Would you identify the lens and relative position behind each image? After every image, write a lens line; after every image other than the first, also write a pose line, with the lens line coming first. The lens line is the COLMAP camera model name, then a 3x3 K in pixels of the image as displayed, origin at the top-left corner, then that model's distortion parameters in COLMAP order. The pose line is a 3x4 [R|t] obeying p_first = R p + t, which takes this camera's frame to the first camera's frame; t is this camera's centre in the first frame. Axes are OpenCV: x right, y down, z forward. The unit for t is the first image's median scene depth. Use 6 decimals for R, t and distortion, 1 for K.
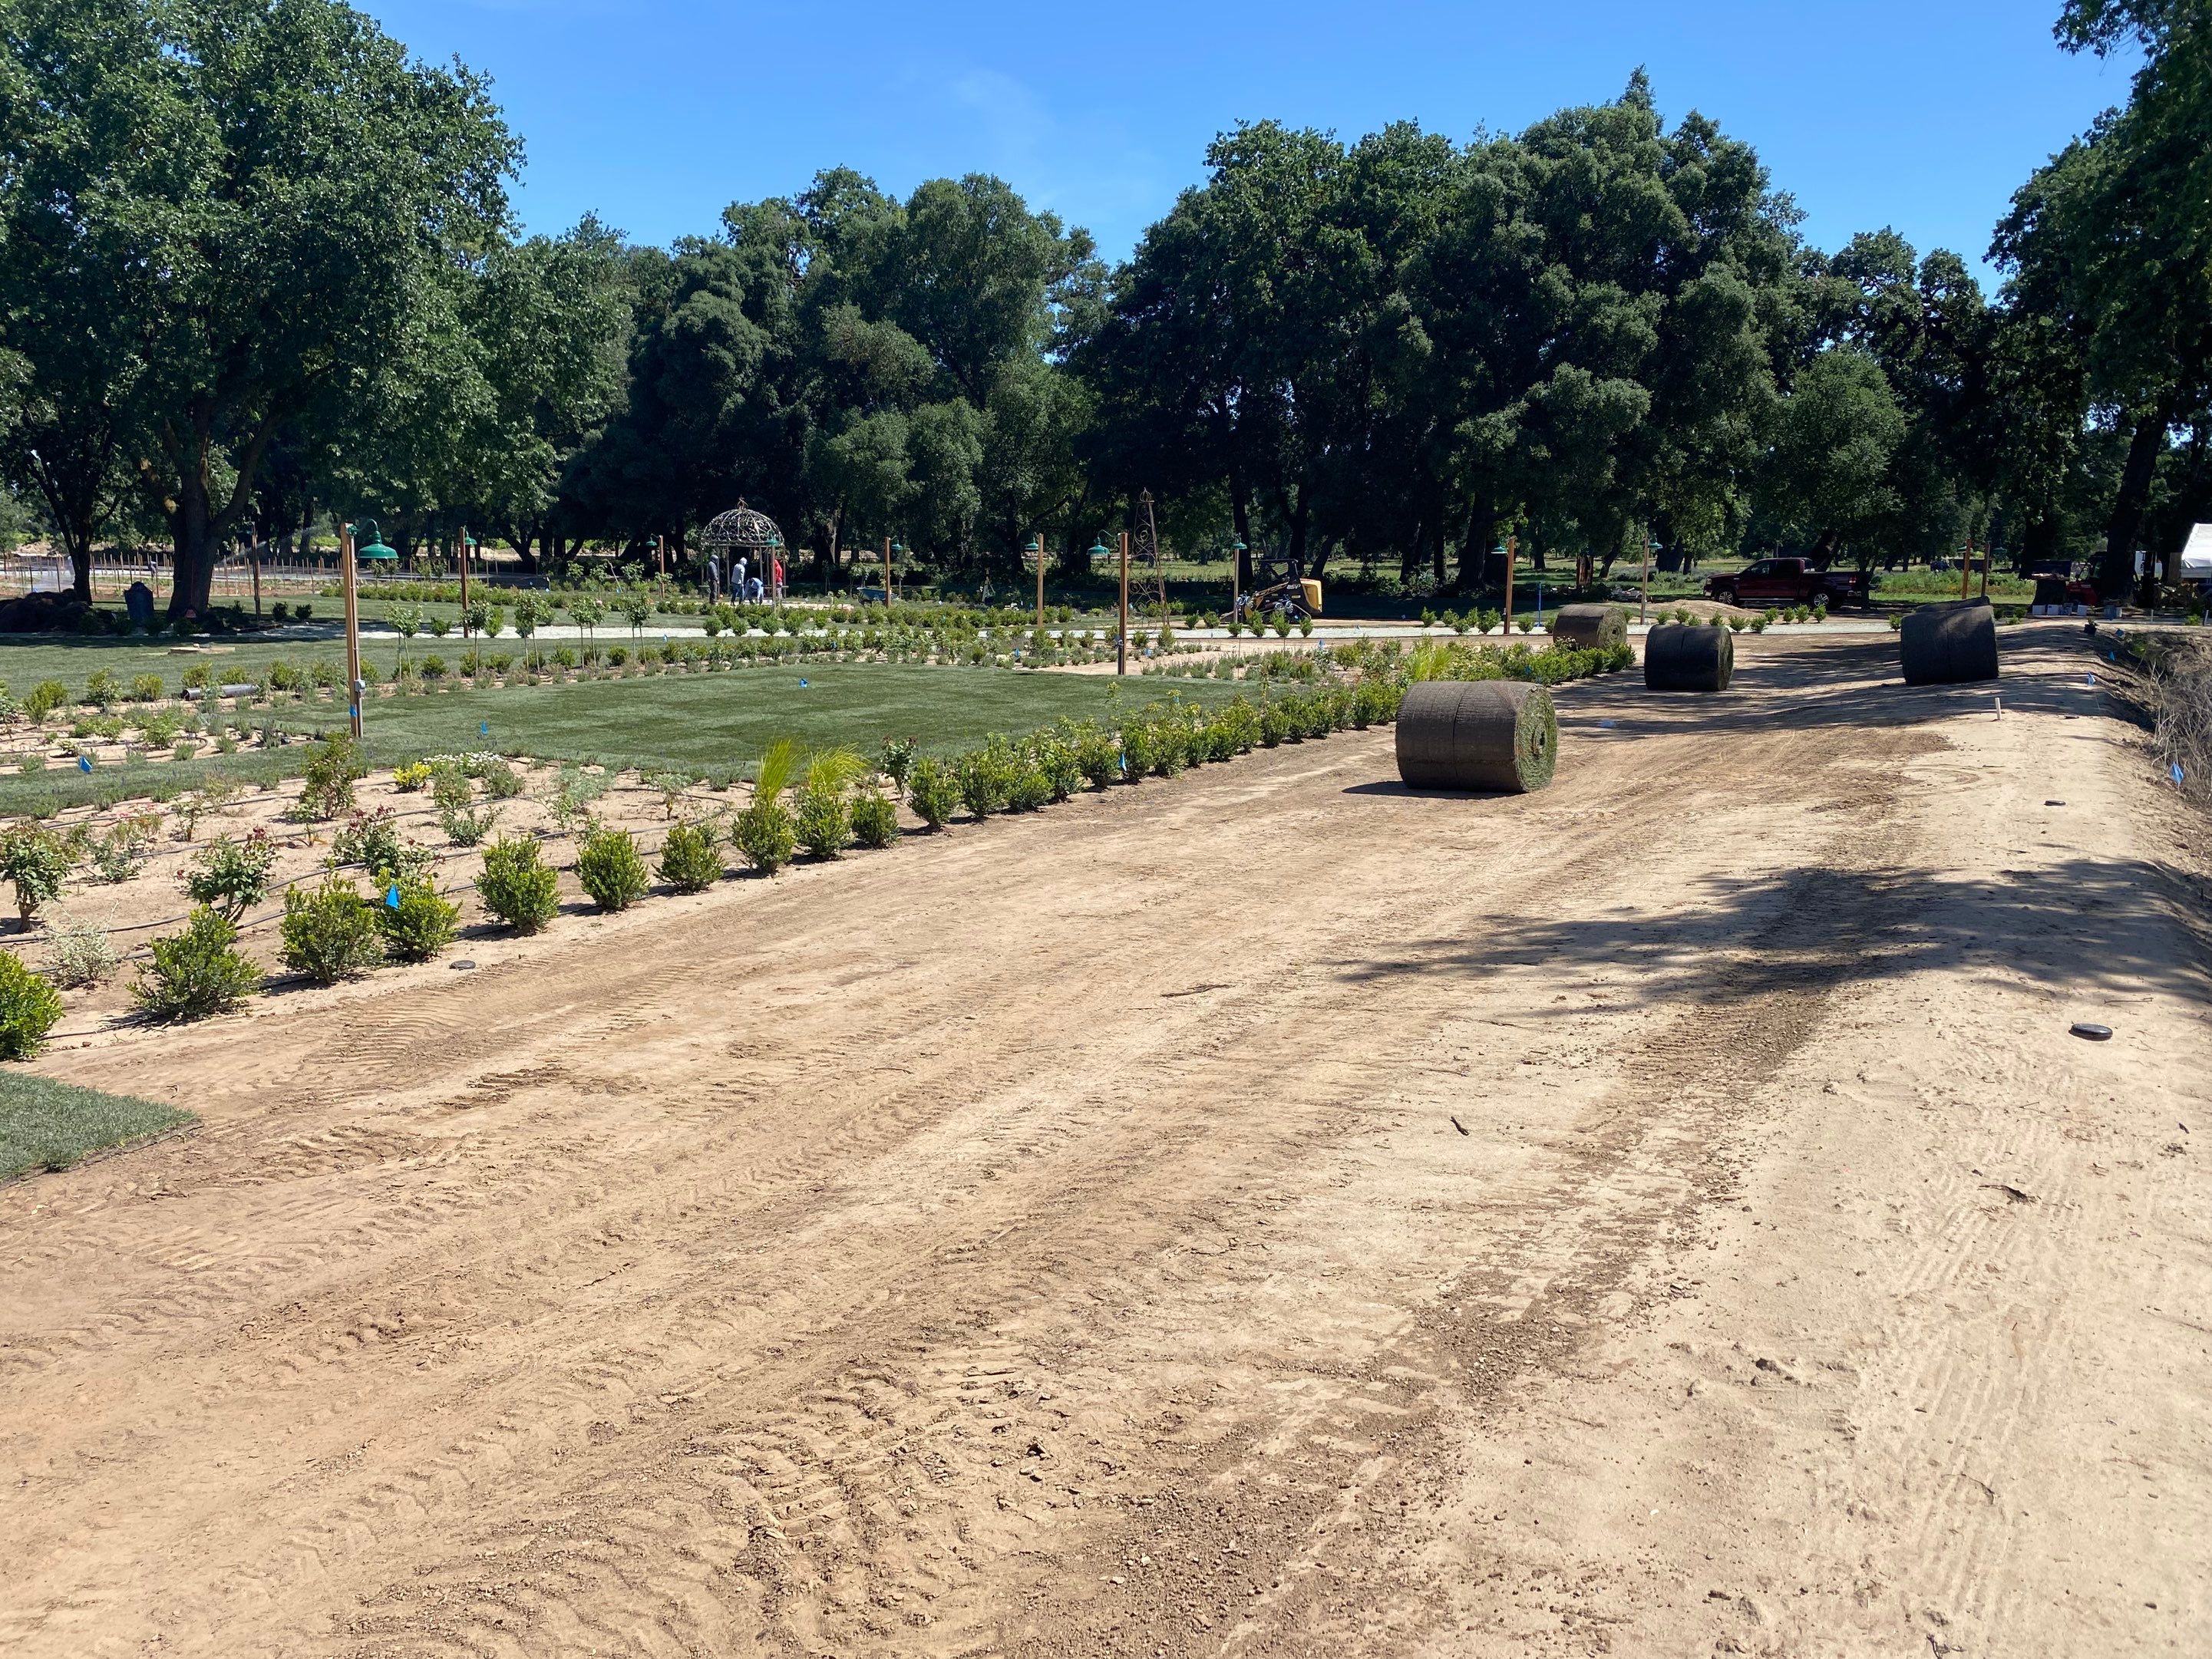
lens RADIAL K [[1690.7, 0, 1081.3], [0, 1690.7, 832.0], [0, 0, 1]] dist [-0.002305, 0.008881]
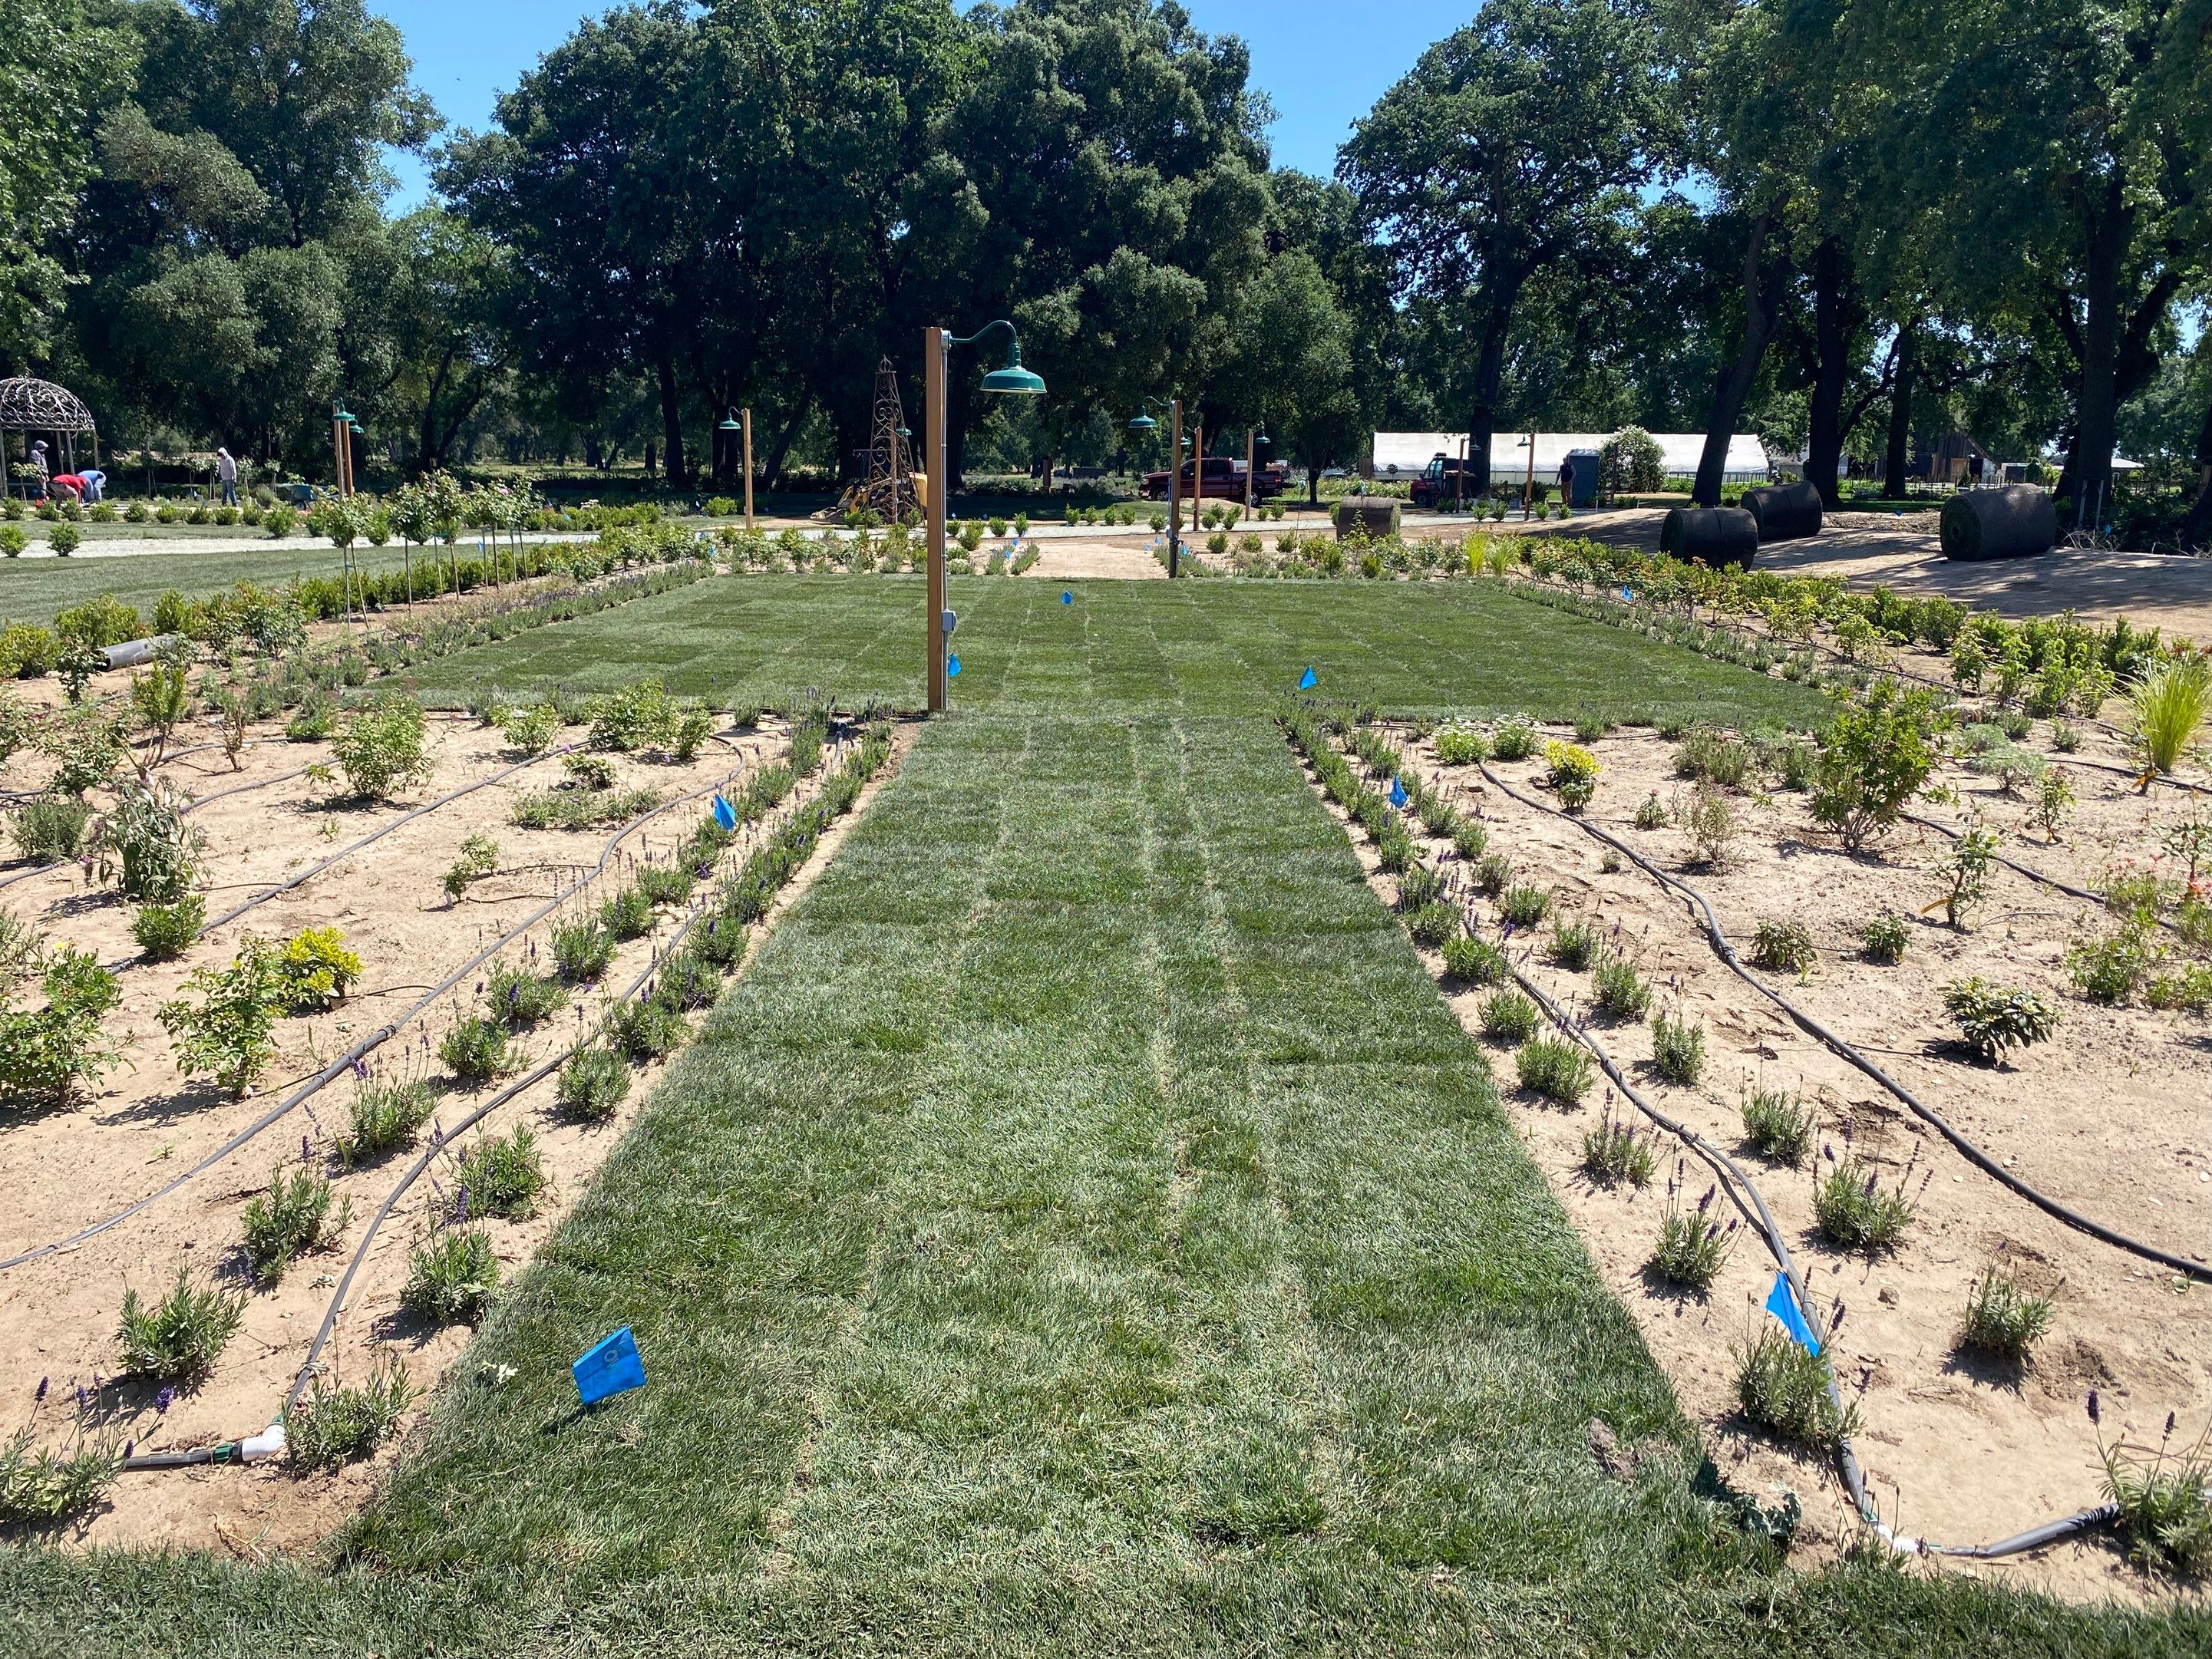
lens RADIAL K [[1690.7, 0, 1081.3], [0, 1690.7, 832.0], [0, 0, 1]] dist [-0.002305, 0.008881]
pose [[0.873128, -0.096349, 0.477875, -0.216127], [0.069435, 0.994859, 0.073720, -0.020135], [-0.482521, -0.031186, 0.875329, 0.163006]]
